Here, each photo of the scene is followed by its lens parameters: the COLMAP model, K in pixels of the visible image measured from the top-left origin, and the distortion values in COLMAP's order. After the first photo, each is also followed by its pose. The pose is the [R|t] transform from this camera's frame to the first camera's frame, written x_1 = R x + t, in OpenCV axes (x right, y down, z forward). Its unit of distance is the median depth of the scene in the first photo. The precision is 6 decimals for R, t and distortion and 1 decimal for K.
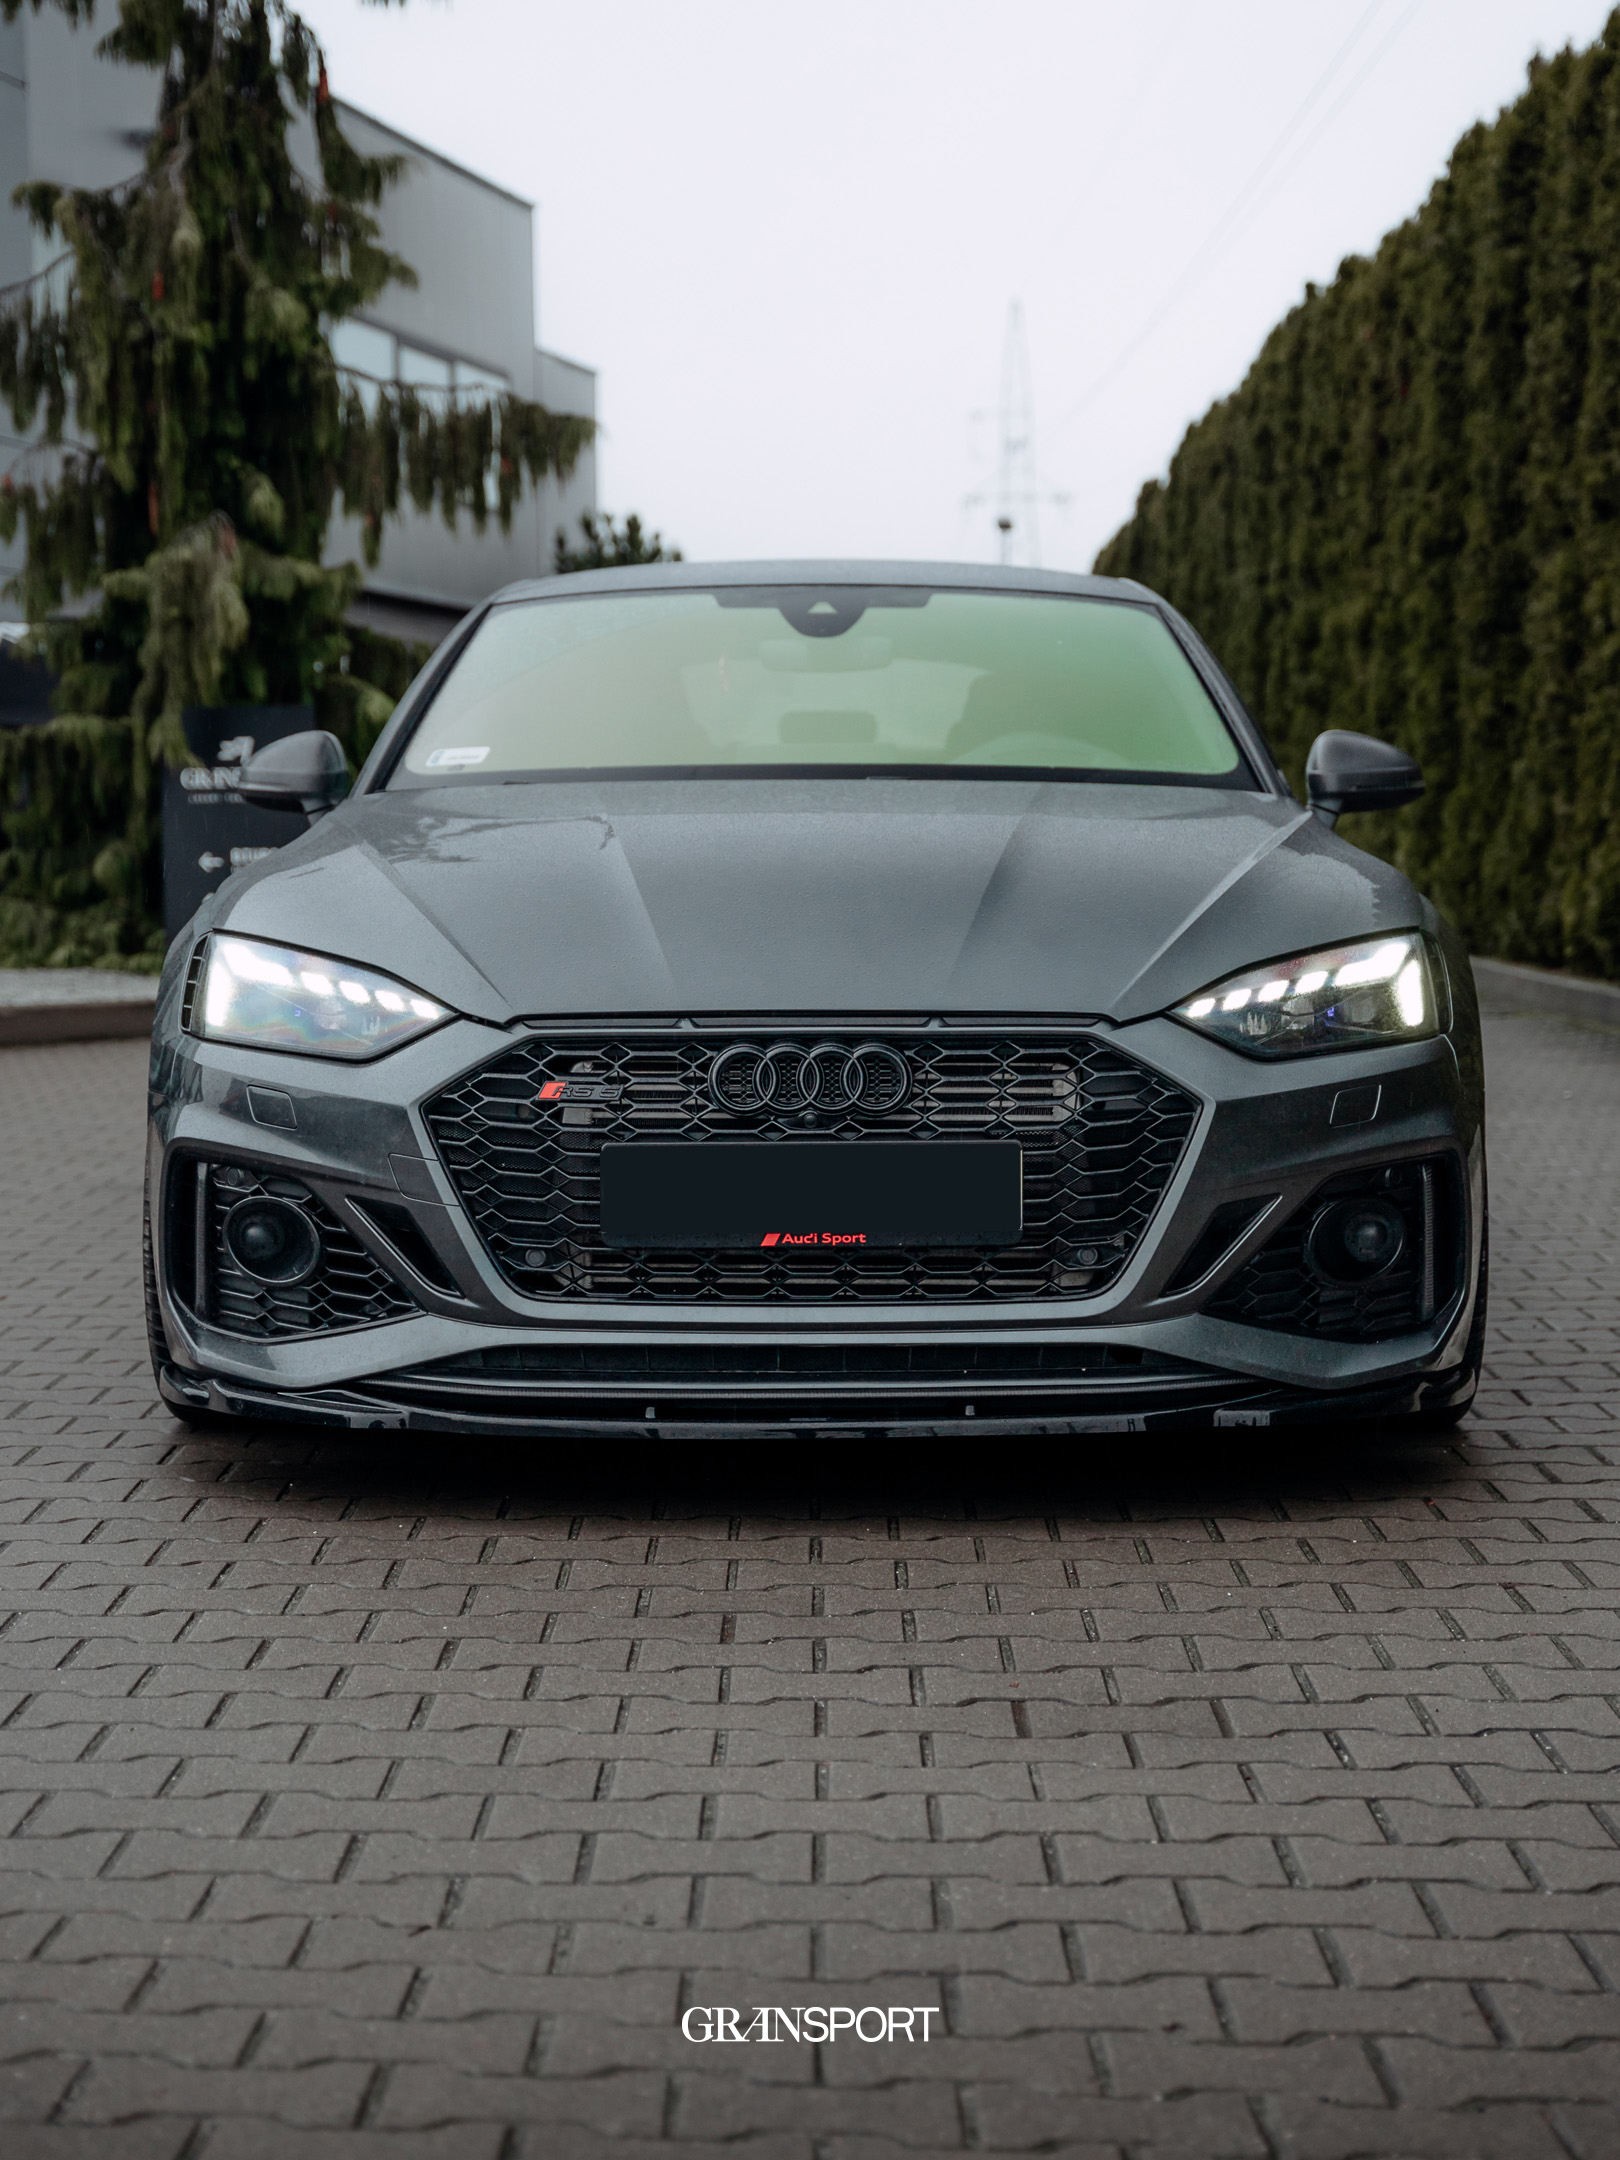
lens RADIAL K [[3312.1, 0, 489.9], [0, 3312.1, 1070.9], [0, 0, 1]] dist [0.022995, 0.072041]
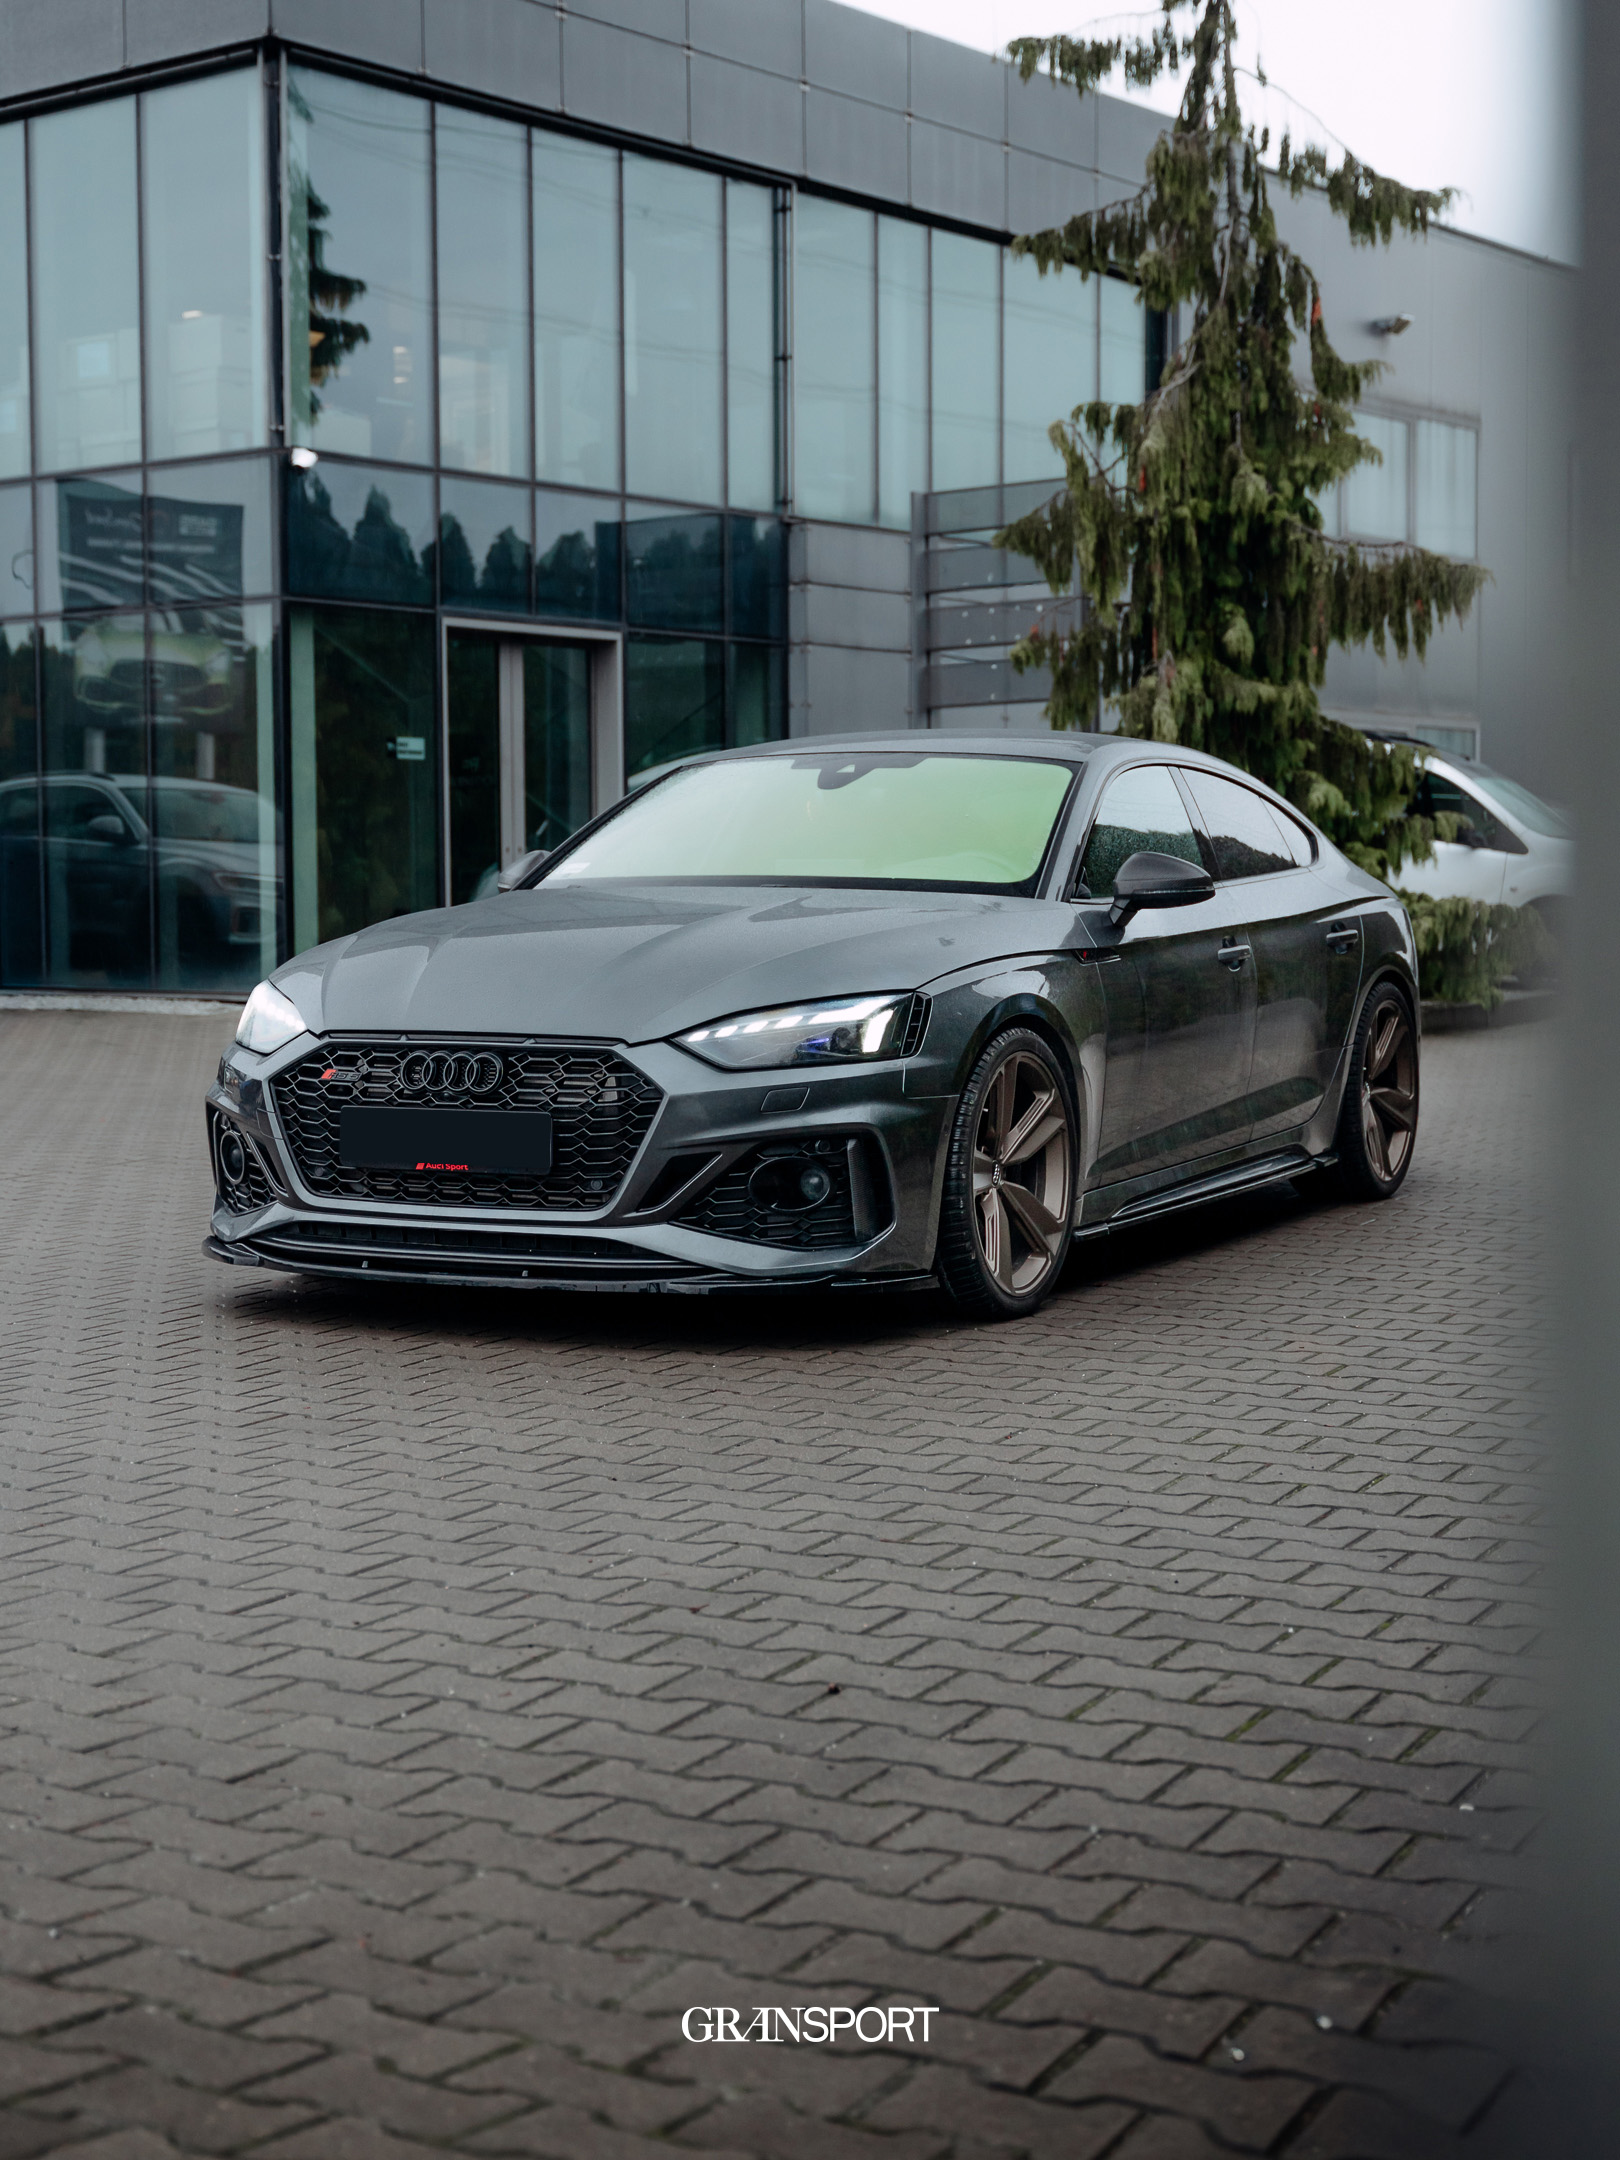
lens RADIAL K [[2665.4, 0, 810.0], [0, 2665.4, 1080.0], [0, 0, 1]] dist [0.016609, 0.007683]
pose [[0.941733, 0.033707, -0.334669, 0.590031], [-0.032762, 0.999427, 0.008472, -0.009083], [0.334763, 0.002986, 0.942298, -0.179659]]
